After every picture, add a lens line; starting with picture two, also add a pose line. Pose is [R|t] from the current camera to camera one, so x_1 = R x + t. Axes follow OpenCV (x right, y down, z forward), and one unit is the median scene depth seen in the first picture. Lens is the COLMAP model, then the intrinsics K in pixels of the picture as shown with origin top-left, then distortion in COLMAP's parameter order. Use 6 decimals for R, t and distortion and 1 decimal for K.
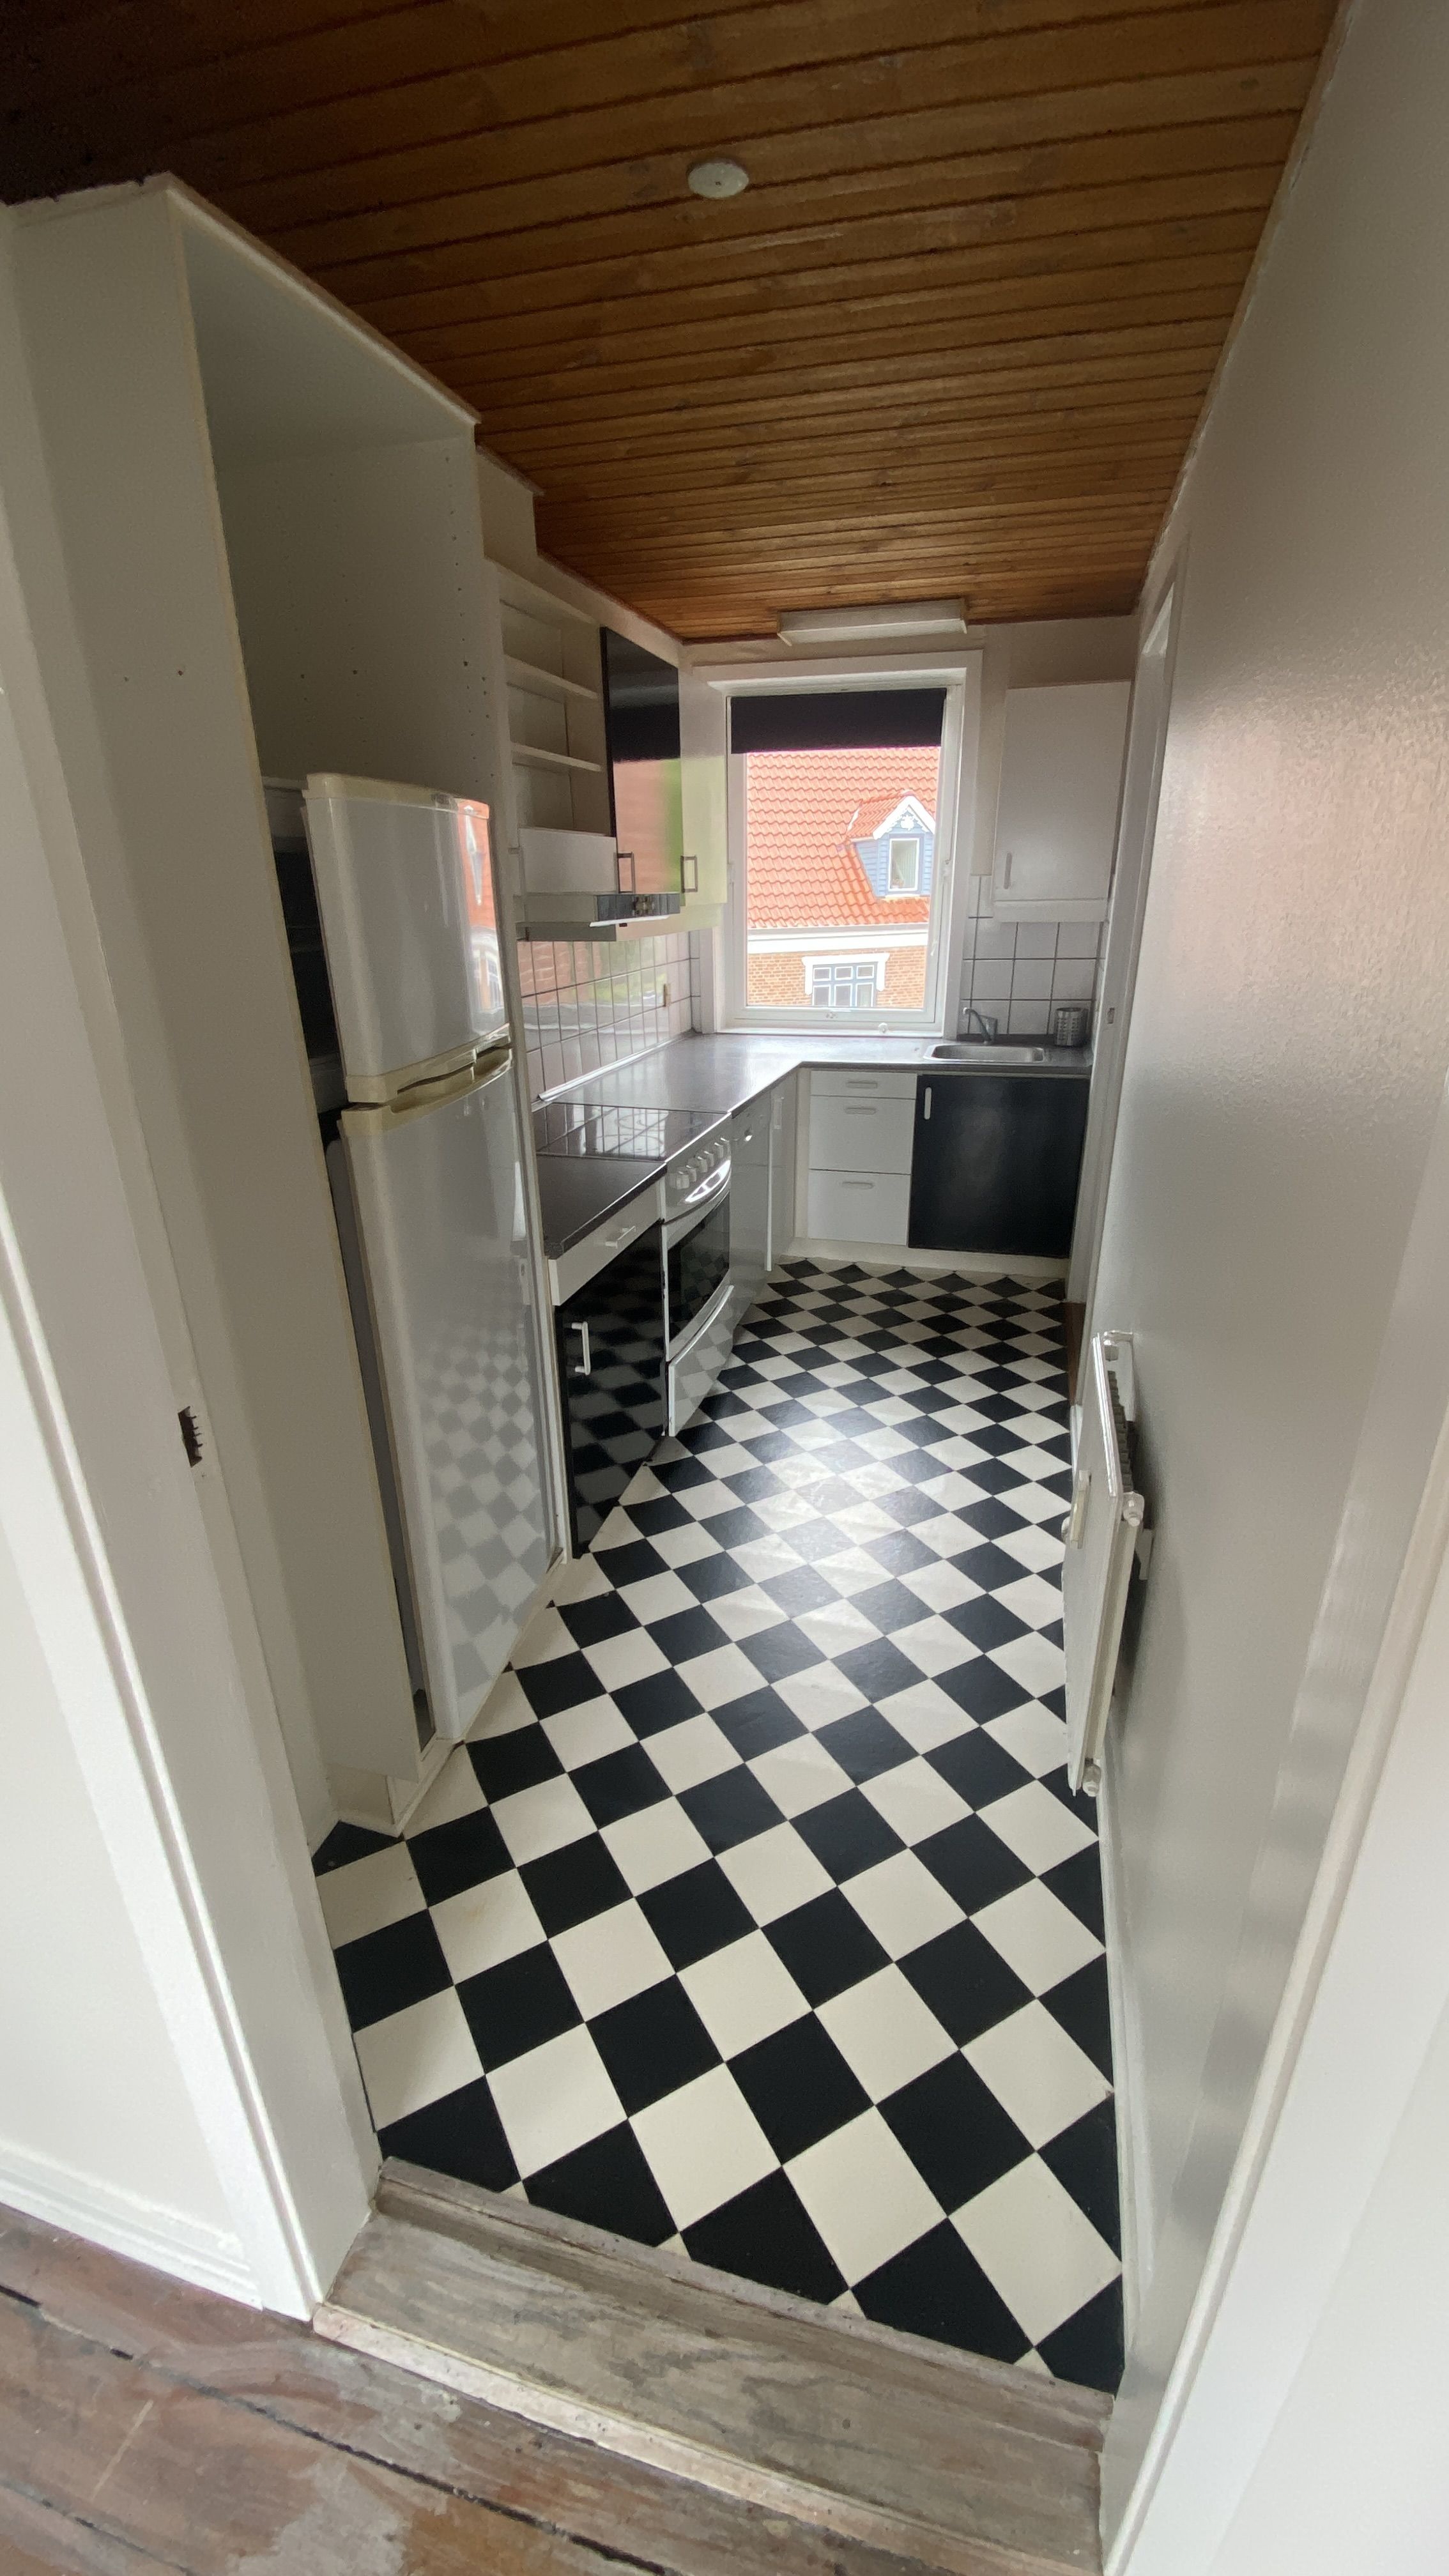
lens RADIAL K [[1049.2, 0, 740.1], [0, 1049.2, 1309.5], [0, 0, 1]] dist [0.004904, -0.001424]
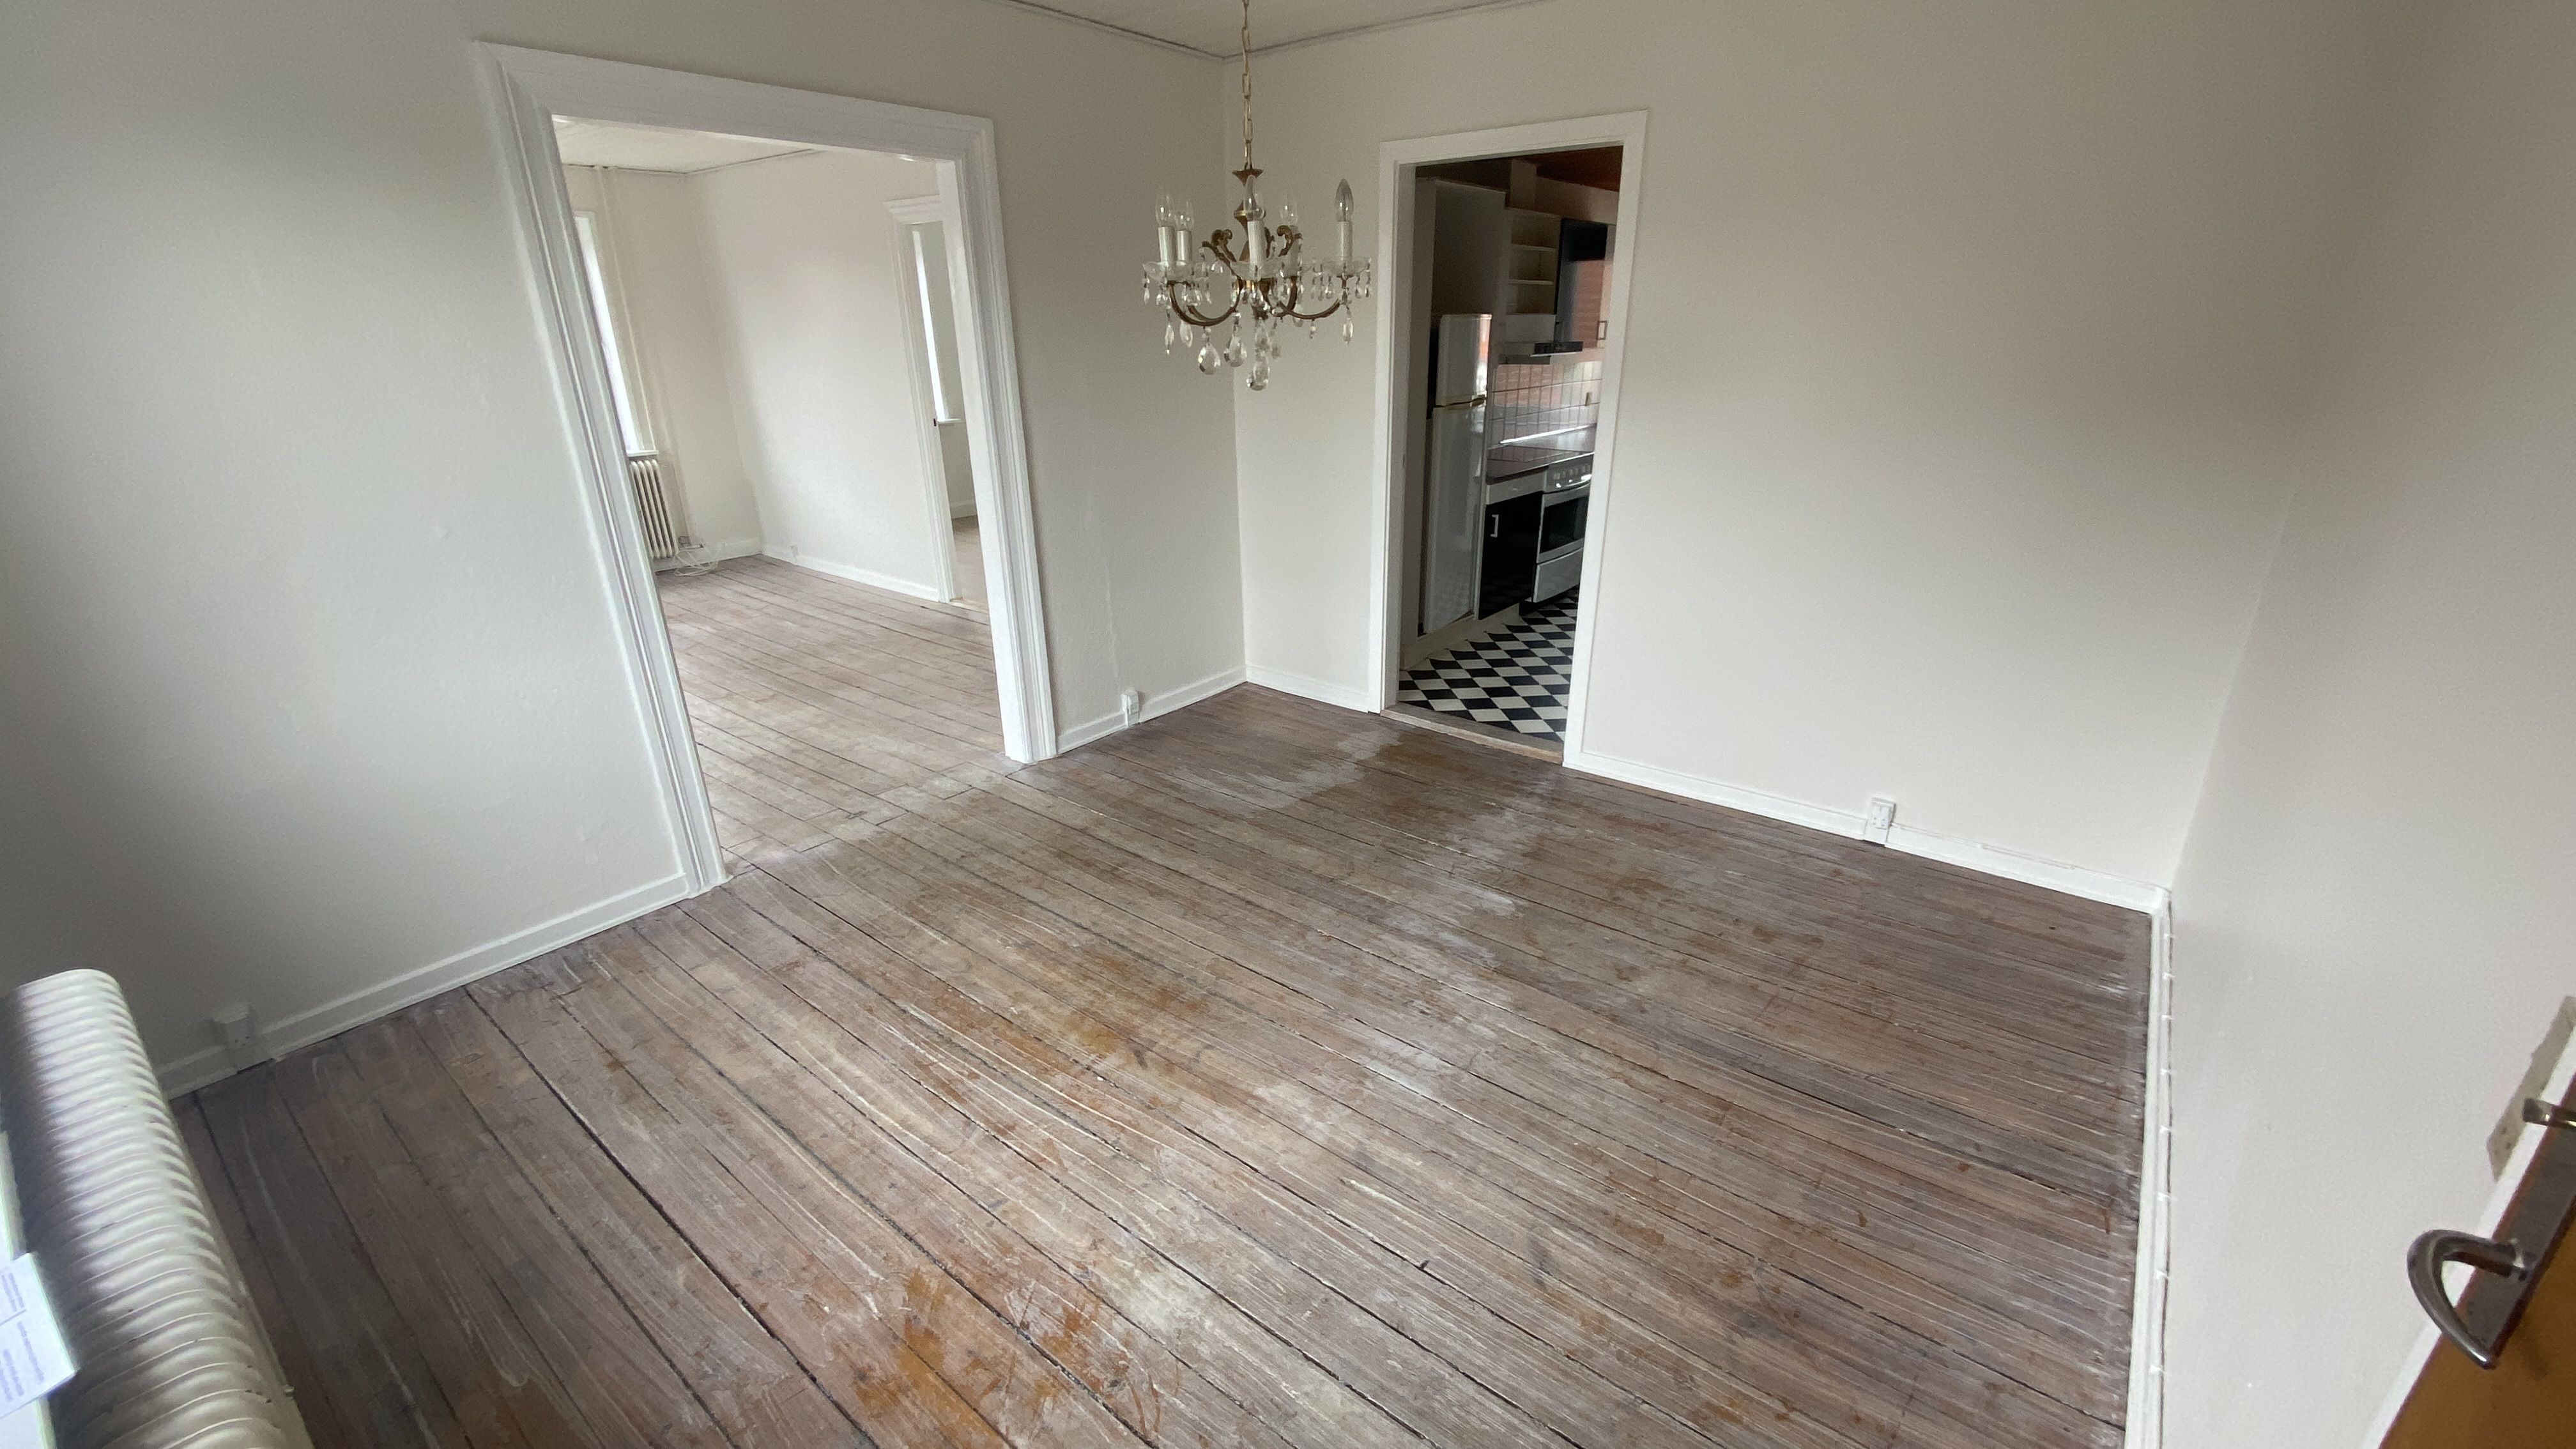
lens RADIAL K [[1049.2, 0, 1277.4], [0, 1049.2, 736.5], [0, 0, 1]] dist [0.004904, -0.001424]
pose [[0.915290, 0.153402, -0.372442, 0.492208], [-0.155475, 0.987532, 0.024661, 0.713896], [0.371581, 0.035333, 0.927728, -1.926770]]
